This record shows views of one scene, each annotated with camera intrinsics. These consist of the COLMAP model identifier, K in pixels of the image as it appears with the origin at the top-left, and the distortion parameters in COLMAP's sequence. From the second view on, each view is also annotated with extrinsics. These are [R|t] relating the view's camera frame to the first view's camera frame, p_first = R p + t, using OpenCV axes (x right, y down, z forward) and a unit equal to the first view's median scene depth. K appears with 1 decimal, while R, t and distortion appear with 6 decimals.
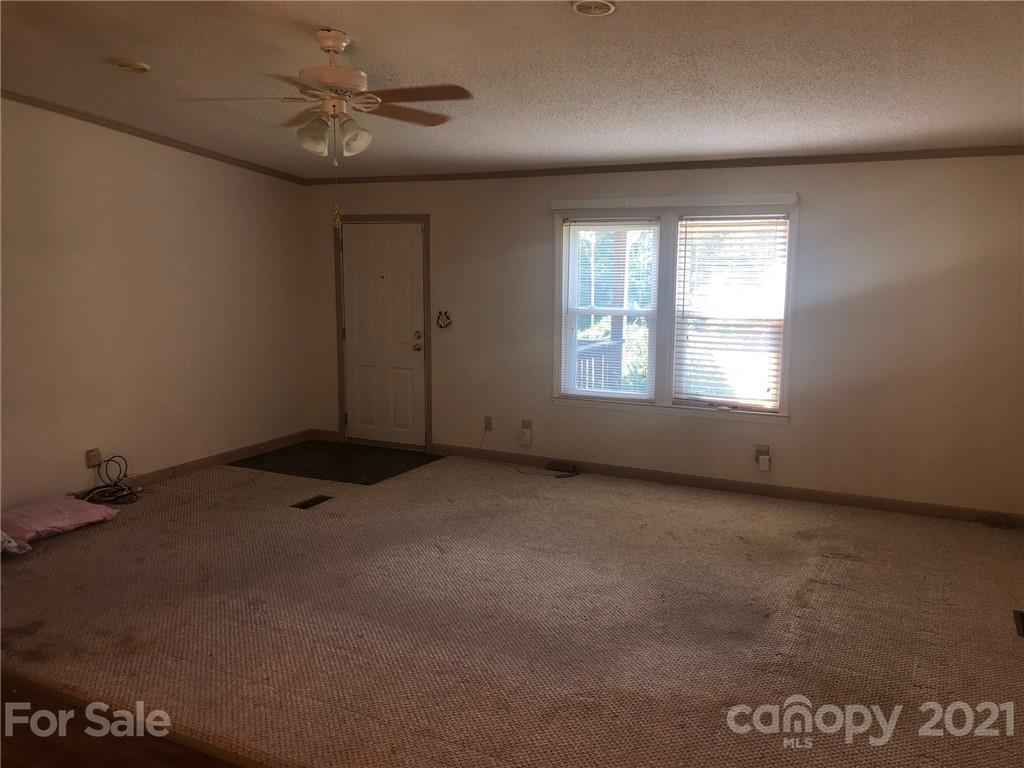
lens RADIAL K [[834.7, 0, 507.6], [0, 834.7, 382.9], [0, 0, 1]] dist [0.046480, -0.047938]
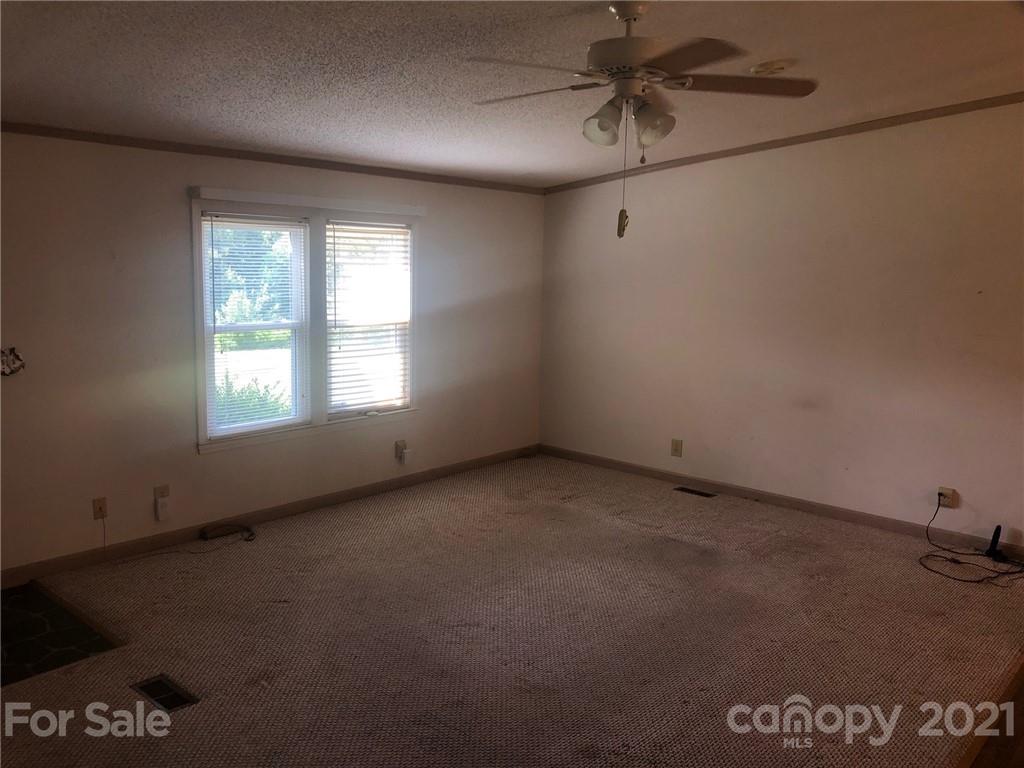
lens RADIAL K [[834.7, 0, 509.5], [0, 834.7, 382.2], [0, 0, 1]] dist [0.046480, -0.047938]
pose [[0.254295, -0.137440, 0.957311, -0.663669], [0.121162, 0.986579, 0.109457, -0.098273], [-0.959507, 0.088155, 0.267535, 0.575612]]
